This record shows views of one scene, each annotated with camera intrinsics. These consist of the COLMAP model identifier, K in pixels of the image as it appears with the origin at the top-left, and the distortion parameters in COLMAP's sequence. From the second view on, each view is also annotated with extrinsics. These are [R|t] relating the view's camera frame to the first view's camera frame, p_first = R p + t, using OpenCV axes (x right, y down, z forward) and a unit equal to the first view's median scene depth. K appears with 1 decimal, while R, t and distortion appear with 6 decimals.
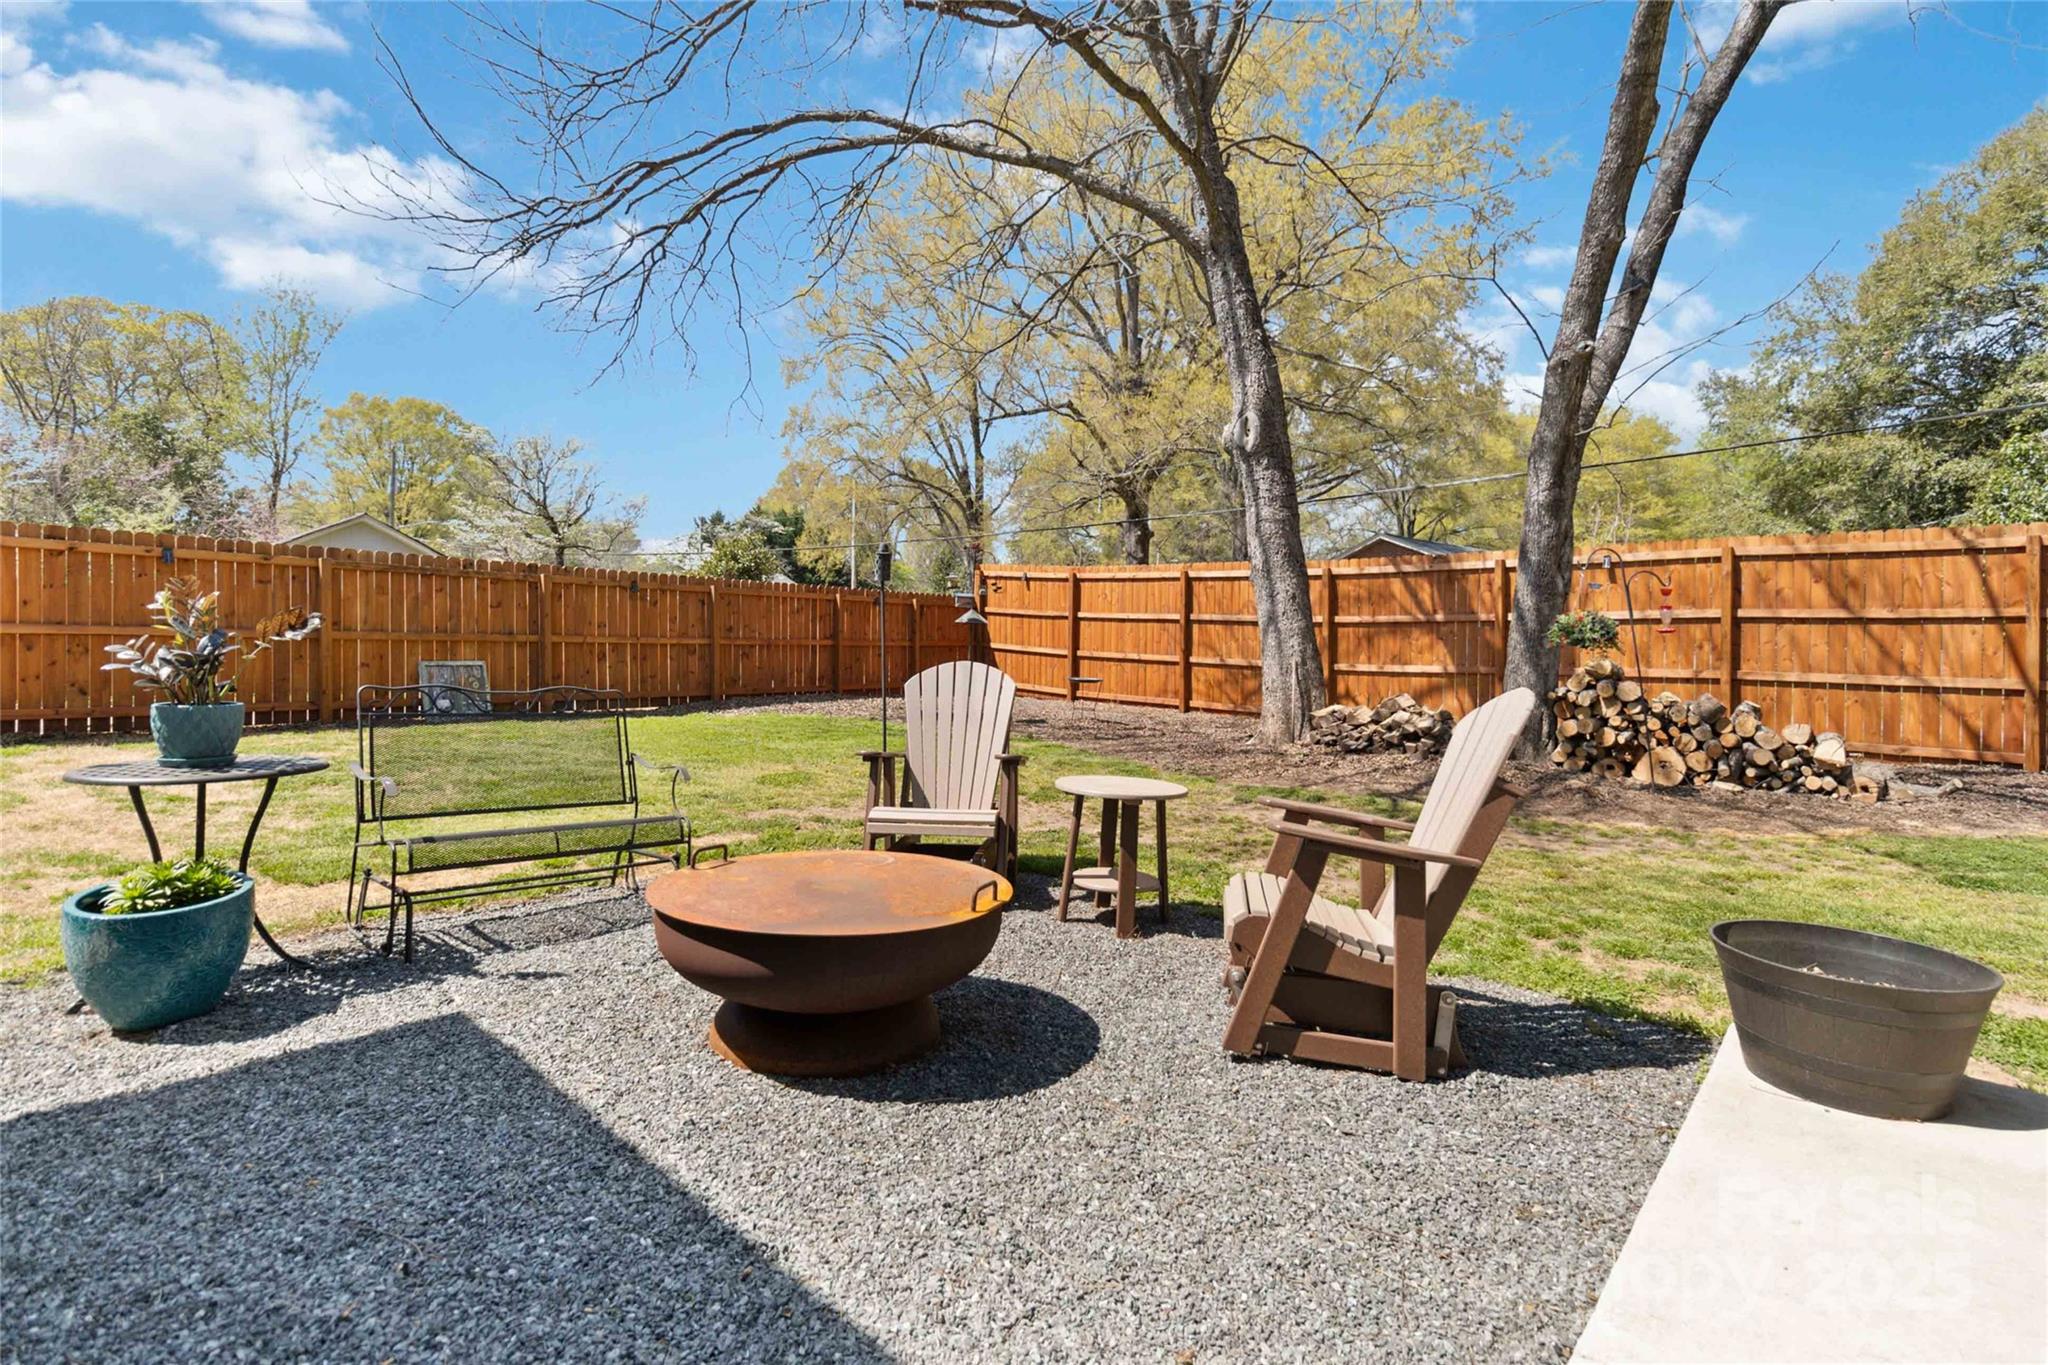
lens RADIAL K [[951.1, 0, 1026.6], [0, 951.1, 664.3], [0, 0, 1]] dist [0.000410, 0.000187]
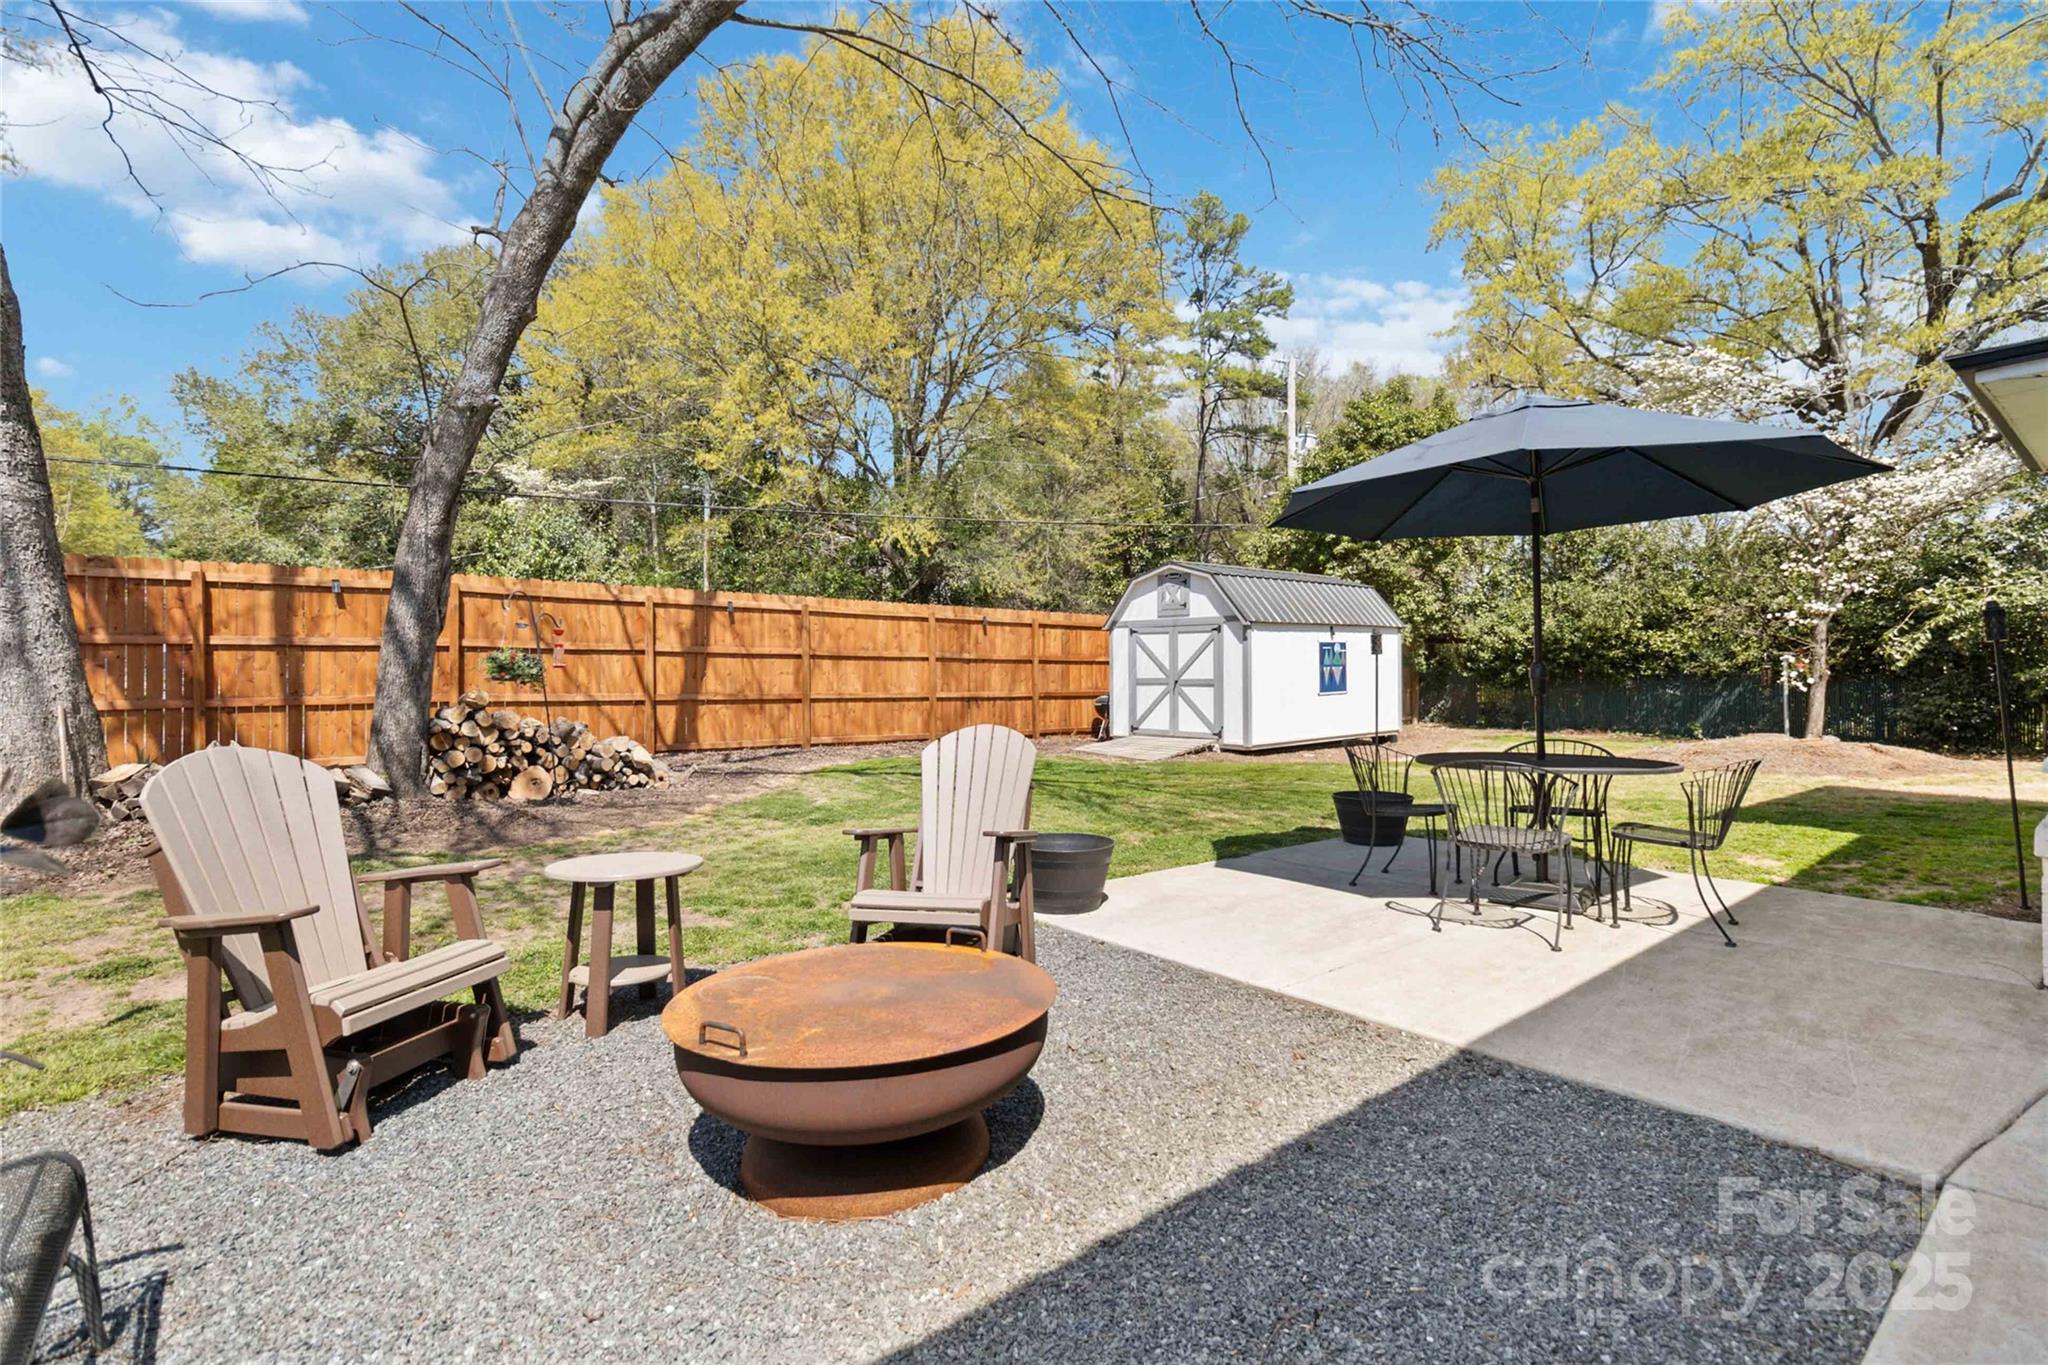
lens RADIAL K [[960.6, 0, 1031.6], [0, 960.6, 689.6], [0, 0, 1]] dist [0.001062, 0.000128]
pose [[0.127936, -0.036570, 0.991108, -0.338785], [0.017908, 0.999242, 0.034559, -0.029719], [-0.991621, 0.013328, 0.128494, 0.221006]]
